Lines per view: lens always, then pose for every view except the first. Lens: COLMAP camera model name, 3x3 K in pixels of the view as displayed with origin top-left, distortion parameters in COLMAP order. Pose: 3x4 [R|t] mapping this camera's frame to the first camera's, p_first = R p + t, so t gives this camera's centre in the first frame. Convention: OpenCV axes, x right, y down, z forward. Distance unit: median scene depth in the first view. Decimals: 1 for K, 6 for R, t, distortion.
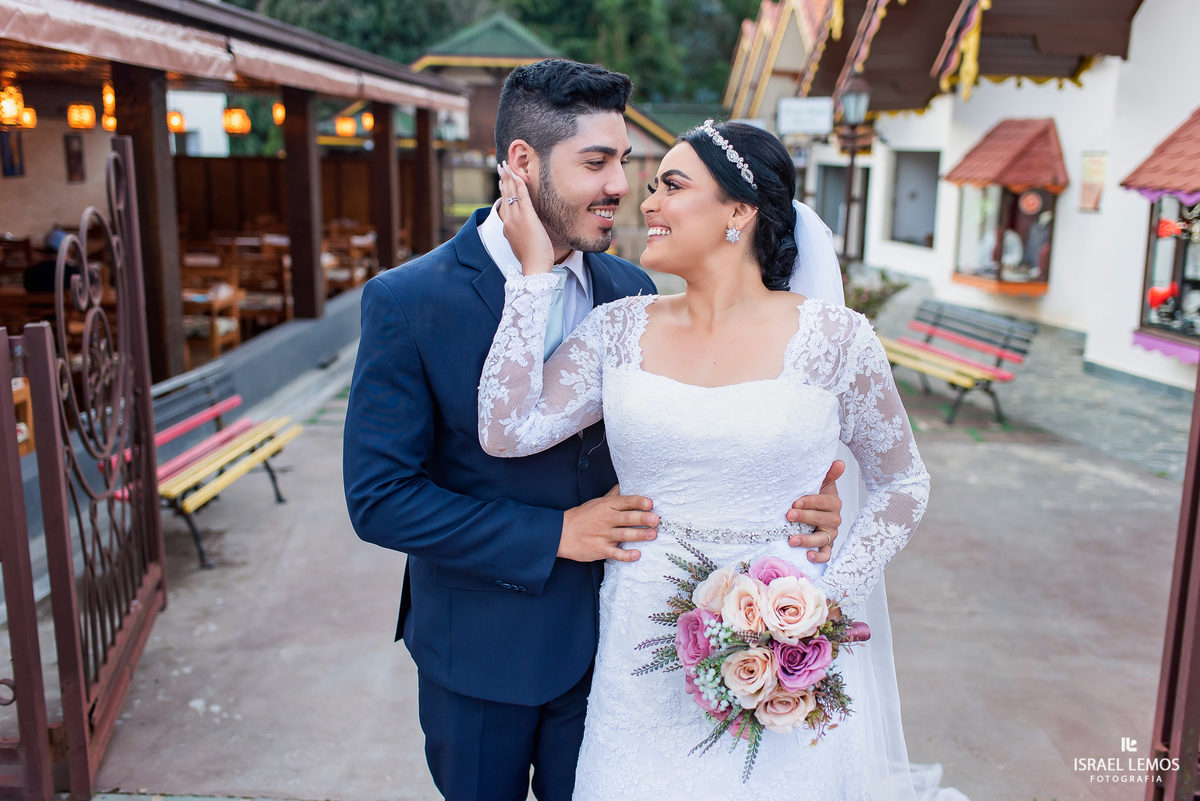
lens RADIAL K [[1212.0, 0, 574.7], [0, 1212.0, 401.5], [0, 0, 1]] dist [0.009412, 0.000348]
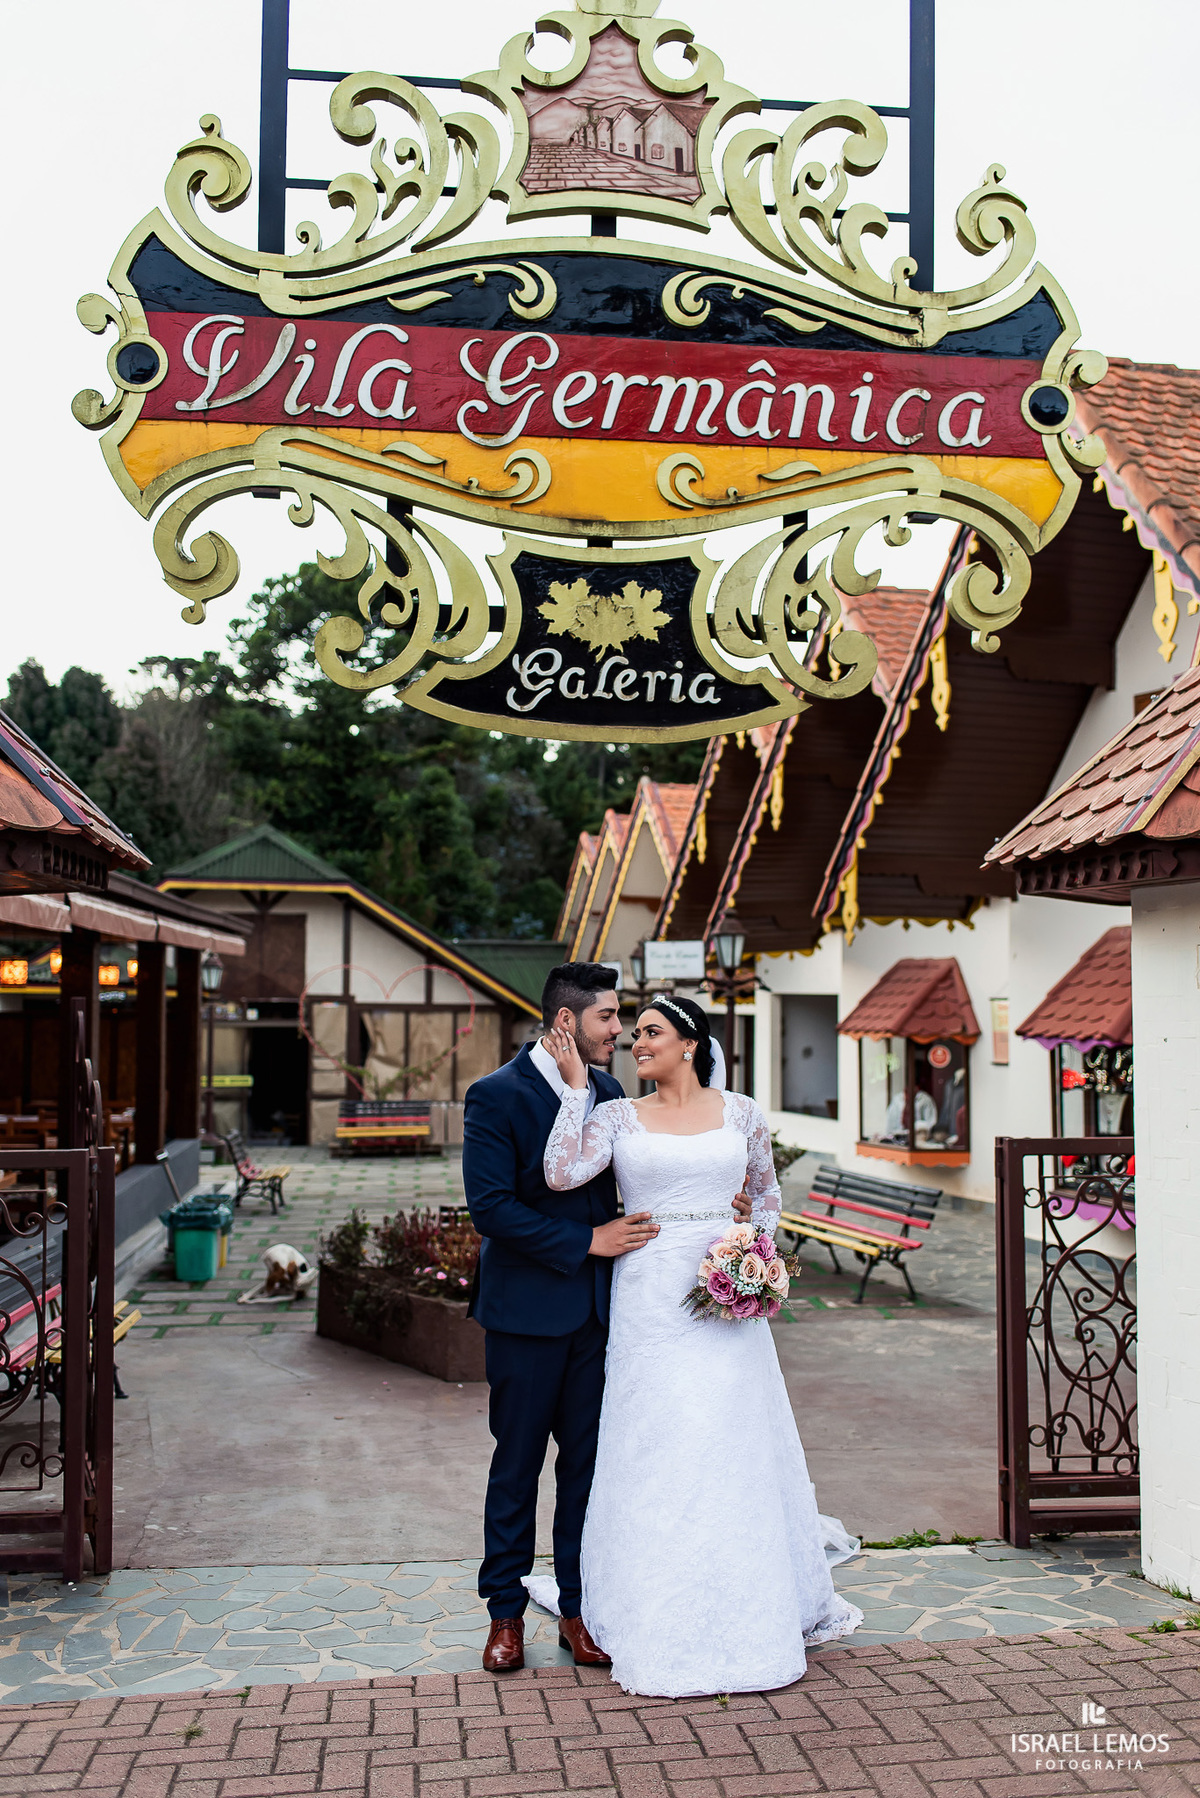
lens RADIAL K [[1815.9, 0, 600.0], [0, 1815.9, 899.0], [0, 0, 1]] dist [0.009412, 0.000348]
pose [[0.988223, -0.001077, 0.153014, -0.054318], [0.039919, 0.967163, -0.251002, 0.040948], [-0.147719, 0.254154, 0.955816, -0.215506]]
